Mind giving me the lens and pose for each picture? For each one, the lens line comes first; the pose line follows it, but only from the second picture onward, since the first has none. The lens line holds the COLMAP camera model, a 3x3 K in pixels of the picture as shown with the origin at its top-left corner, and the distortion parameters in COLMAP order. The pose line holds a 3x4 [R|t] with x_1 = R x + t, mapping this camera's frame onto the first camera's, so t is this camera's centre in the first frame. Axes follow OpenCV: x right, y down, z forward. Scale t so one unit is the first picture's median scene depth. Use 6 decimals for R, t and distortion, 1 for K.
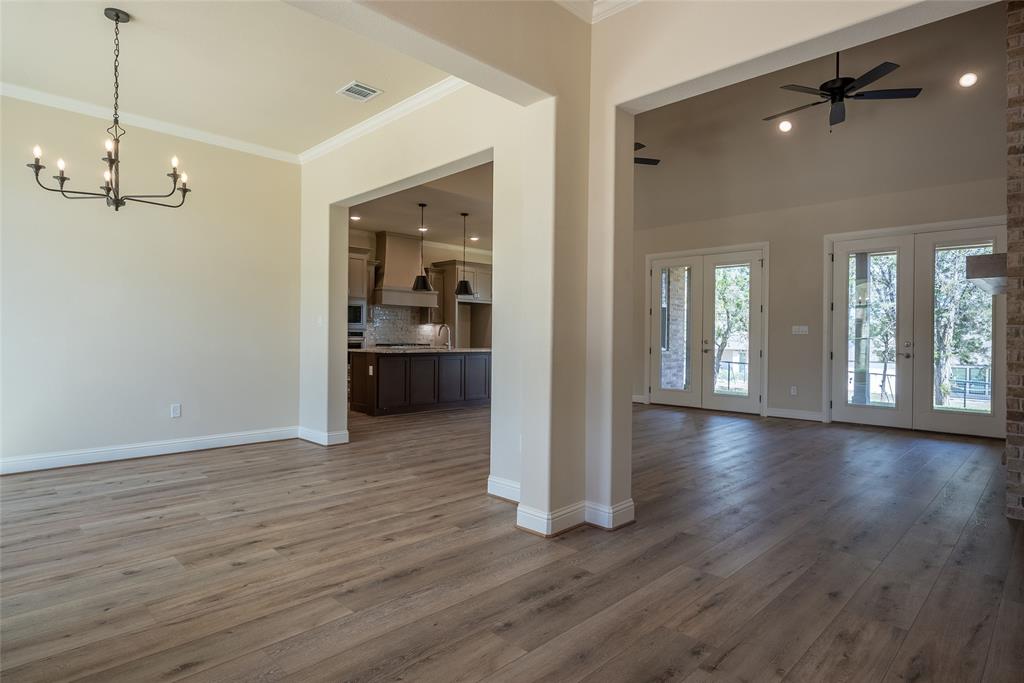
lens RADIAL K [[561.8, 0, 513.4], [0, 561.8, 343.7], [0, 0, 1]] dist [-0.004926, 0.003580]
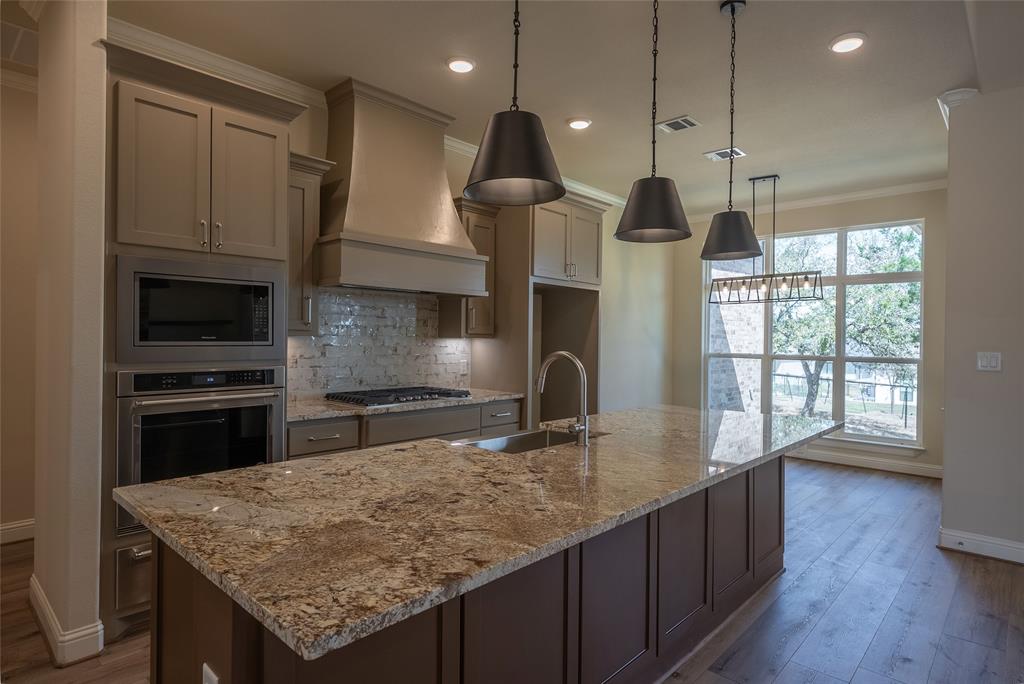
lens RADIAL K [[561.8, 0, 509.1], [0, 561.8, 342.3], [0, 0, 1]] dist [-0.004926, 0.003580]
pose [[0.999592, -0.000993, 0.028555, -0.134124], [0.001189, 0.999976, -0.006855, -0.030045], [-0.028547, 0.006886, 0.999569, 0.624625]]
